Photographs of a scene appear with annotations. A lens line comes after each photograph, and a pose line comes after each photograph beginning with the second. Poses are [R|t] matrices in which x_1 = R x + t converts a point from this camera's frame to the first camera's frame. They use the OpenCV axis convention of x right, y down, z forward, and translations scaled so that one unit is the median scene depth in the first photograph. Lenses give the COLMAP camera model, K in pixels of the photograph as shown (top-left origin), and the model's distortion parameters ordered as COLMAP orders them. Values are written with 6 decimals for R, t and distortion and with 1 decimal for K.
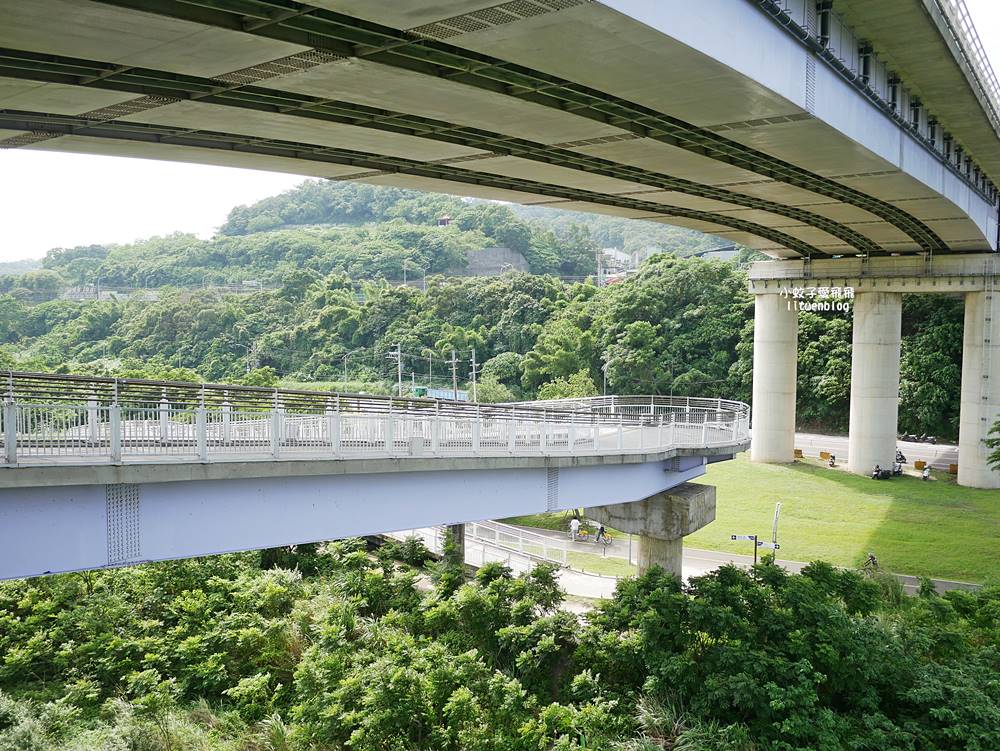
lens RADIAL K [[856.8, 0, 492.5], [0, 856.8, 382.9], [0, 0, 1]] dist [-0.046919, 0.034678]
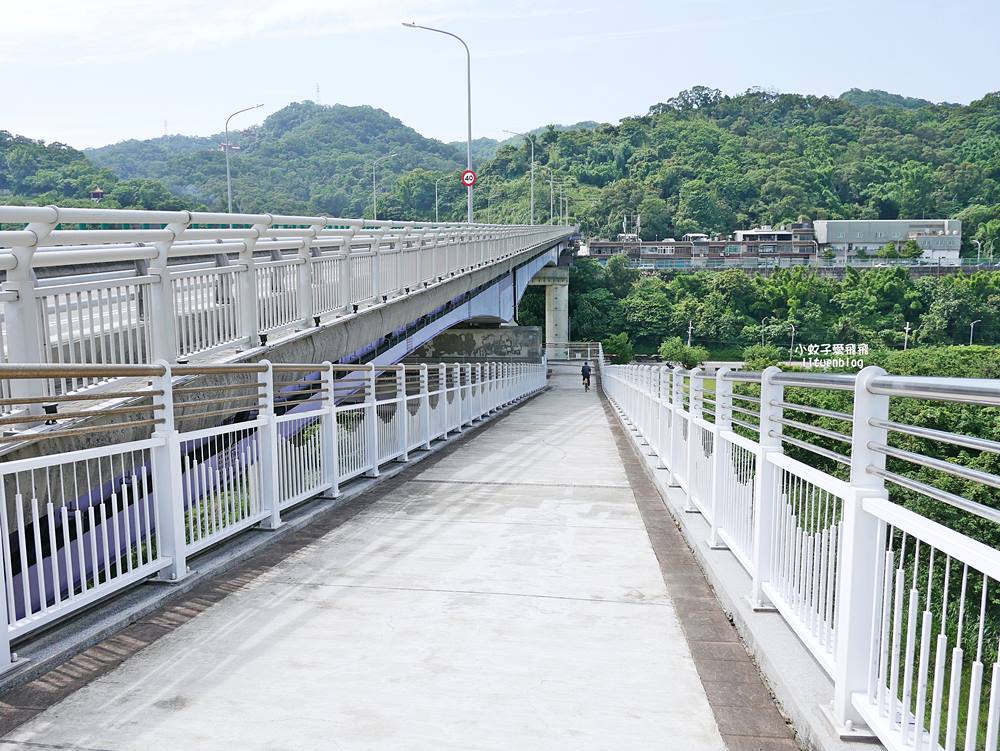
lens RADIAL K [[856.8, 0, 498.6], [0, 856.8, 379.2], [0, 0, 1]] dist [-0.046919, 0.034678]
pose [[0.877766, -0.076211, 0.472989, -0.243708], [0.048187, 0.996304, 0.071107, -0.012598], [-0.476660, -0.039623, 0.878194, -0.353137]]
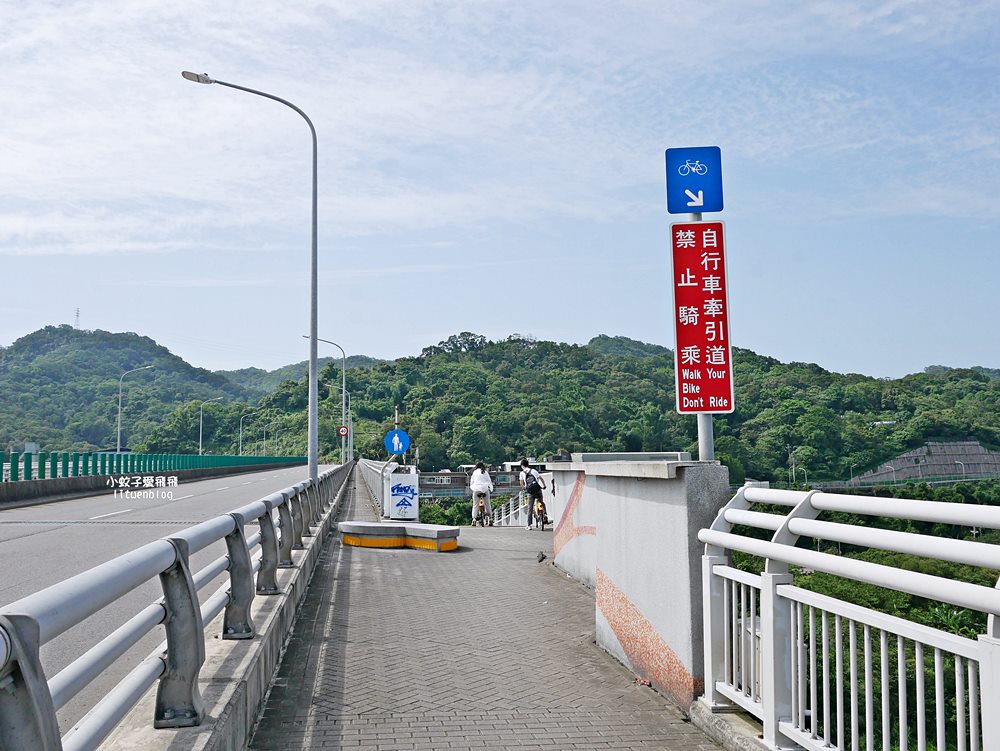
lens RADIAL K [[883.8, 0, 498.1], [0, 883.8, 379.1], [0, 0, 1]] dist [-0.038781, 0.018166]
pose [[0.723129, 0.071819, 0.686969, -0.342305], [0.070279, 0.981767, -0.176618, -0.002870], [-0.687128, 0.175997, 0.704897, -0.449057]]
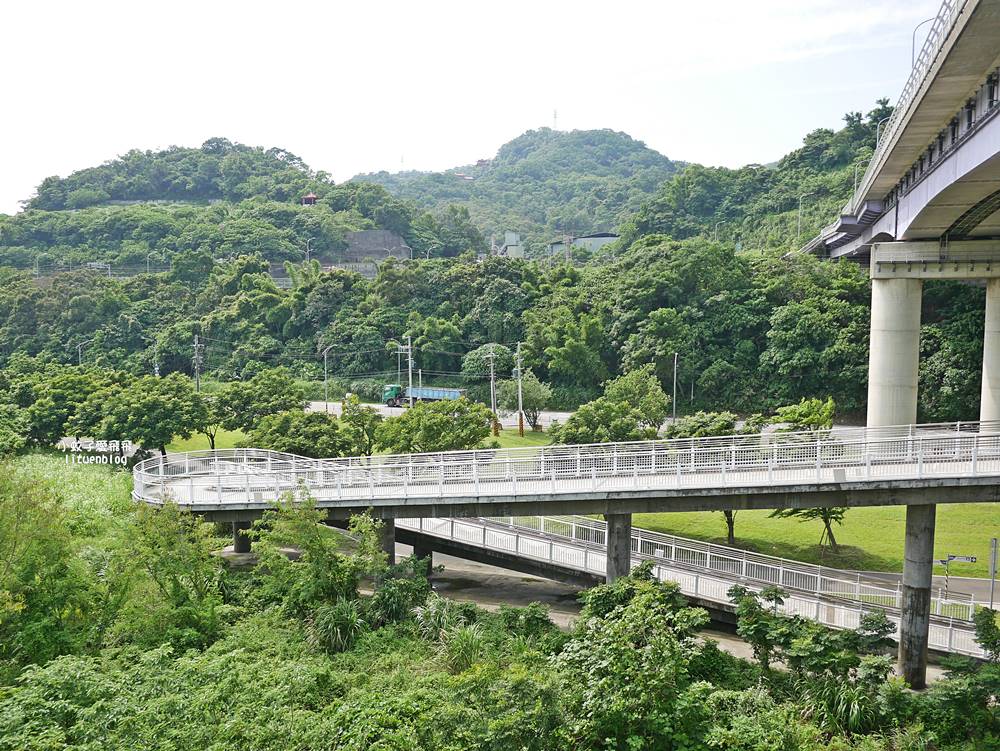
lens RADIAL K [[856.8, 0, 506.7], [0, 856.8, 372.0], [0, 0, 1]] dist [-0.046919, 0.034678]
pose [[0.968182, -0.021322, 0.249339, -0.149788], [0.020711, 0.999773, 0.005074, -0.008345], [-0.249390, 0.000252, 0.968403, 0.108205]]
